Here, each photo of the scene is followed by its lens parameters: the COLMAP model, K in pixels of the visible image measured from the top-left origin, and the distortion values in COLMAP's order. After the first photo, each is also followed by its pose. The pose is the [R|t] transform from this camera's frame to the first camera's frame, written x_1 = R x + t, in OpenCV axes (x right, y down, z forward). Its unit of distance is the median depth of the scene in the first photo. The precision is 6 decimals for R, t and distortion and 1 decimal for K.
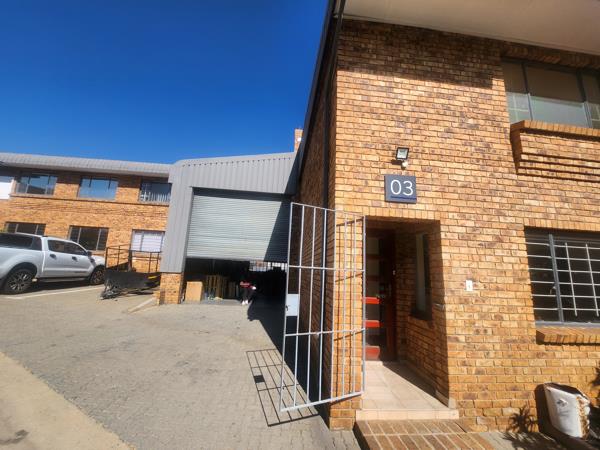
lens RADIAL K [[238.5, 0, 299.2], [0, 238.5, 228.2], [0, 0, 1]] dist [-0.020337, 0.000605]
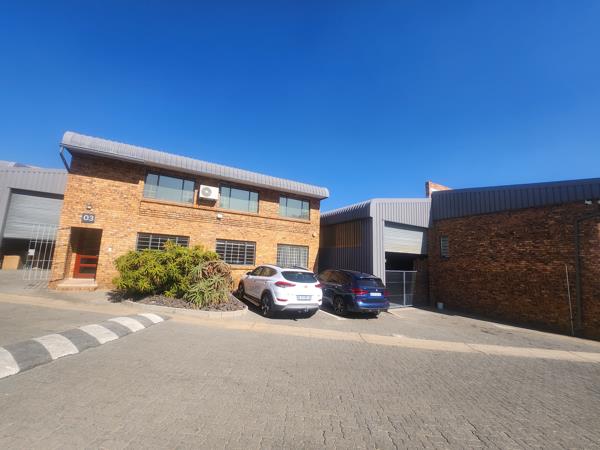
lens RADIAL K [[238.5, 0, 299.2], [0, 238.5, 228.2], [0, 0, 1]] dist [-0.020337, 0.000605]
pose [[0.909354, 0.047694, 0.413280, 1.698300], [-0.072411, 0.996389, 0.044343, -0.377805], [-0.409673, -0.070249, 0.909524, -2.969420]]
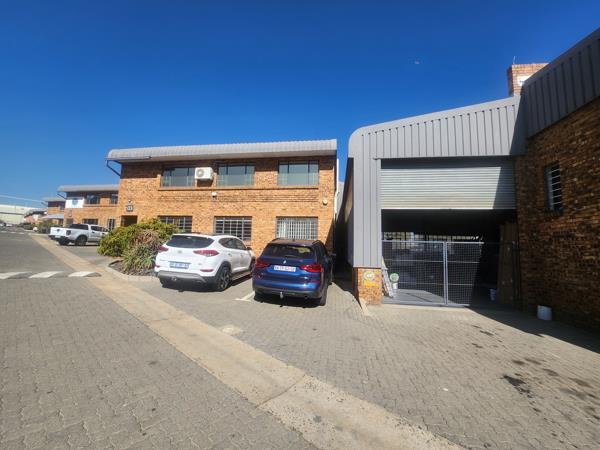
lens RADIAL K [[238.5, 0, 299.2], [0, 238.5, 228.2], [0, 0, 1]] dist [-0.020337, 0.000605]
pose [[0.974041, -0.041370, -0.222561, 4.391650], [0.059473, 0.995389, 0.075263, 0.050238], [0.218421, -0.086545, 0.972009, -2.529116]]
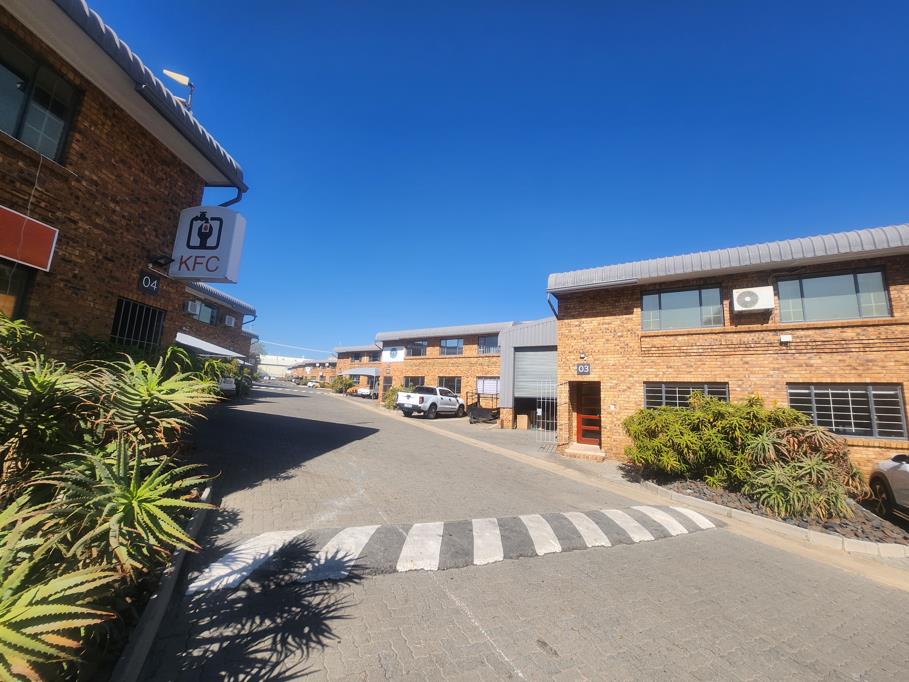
lens RADIAL K [[361.3, 0, 453.2], [0, 361.3, 345.8], [0, 0, 1]] dist [-0.020337, 0.000605]
pose [[0.806334, -0.102858, -0.582448, 1.590253], [0.096188, 0.994457, -0.042455, -0.388690], [0.583586, -0.021792, 0.811759, -2.948263]]
